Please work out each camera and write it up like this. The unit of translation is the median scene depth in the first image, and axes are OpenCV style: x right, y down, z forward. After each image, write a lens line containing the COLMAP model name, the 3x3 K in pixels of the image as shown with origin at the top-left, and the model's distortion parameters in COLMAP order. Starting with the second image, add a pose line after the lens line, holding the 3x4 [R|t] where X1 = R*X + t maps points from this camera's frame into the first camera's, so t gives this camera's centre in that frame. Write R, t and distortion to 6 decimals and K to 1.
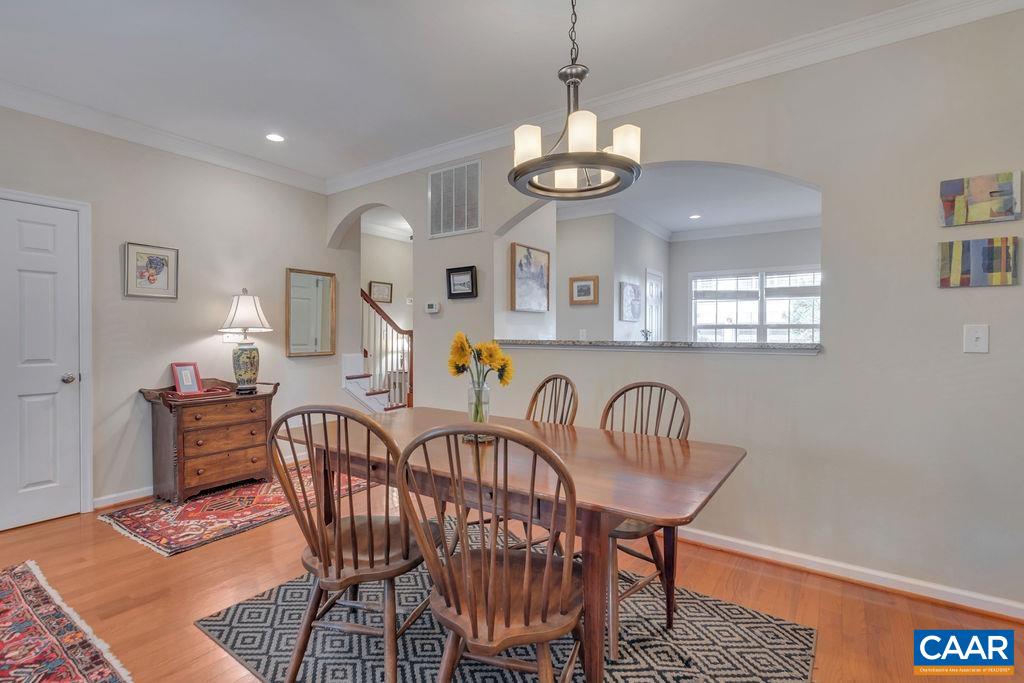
lens RADIAL K [[485.0, 0, 481.1], [0, 485.0, 337.5], [0, 0, 1]] dist [0.004749, 0.000126]
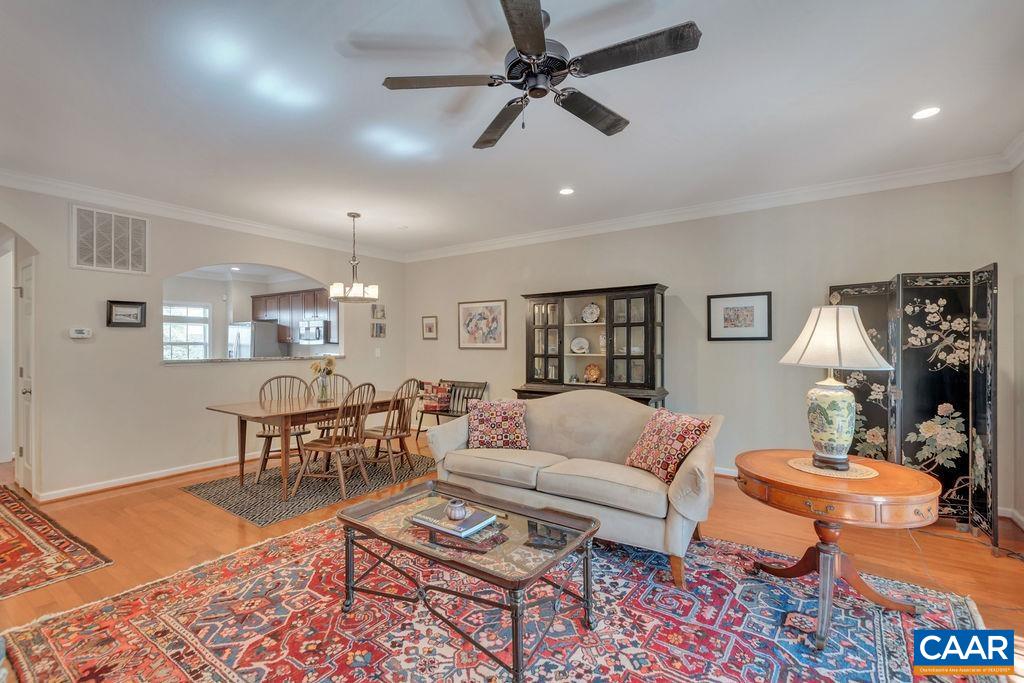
lens RADIAL K [[443.8, 0, 512.7], [0, 443.8, 337.0], [0, 0, 1]] dist [-0.000556, -0.001029]
pose [[-0.003598, 0.007200, 0.999968, -1.178999], [0.000709, 0.999974, -0.007198, -0.048882], [-0.999993, 0.000683, -0.003603, 0.050768]]
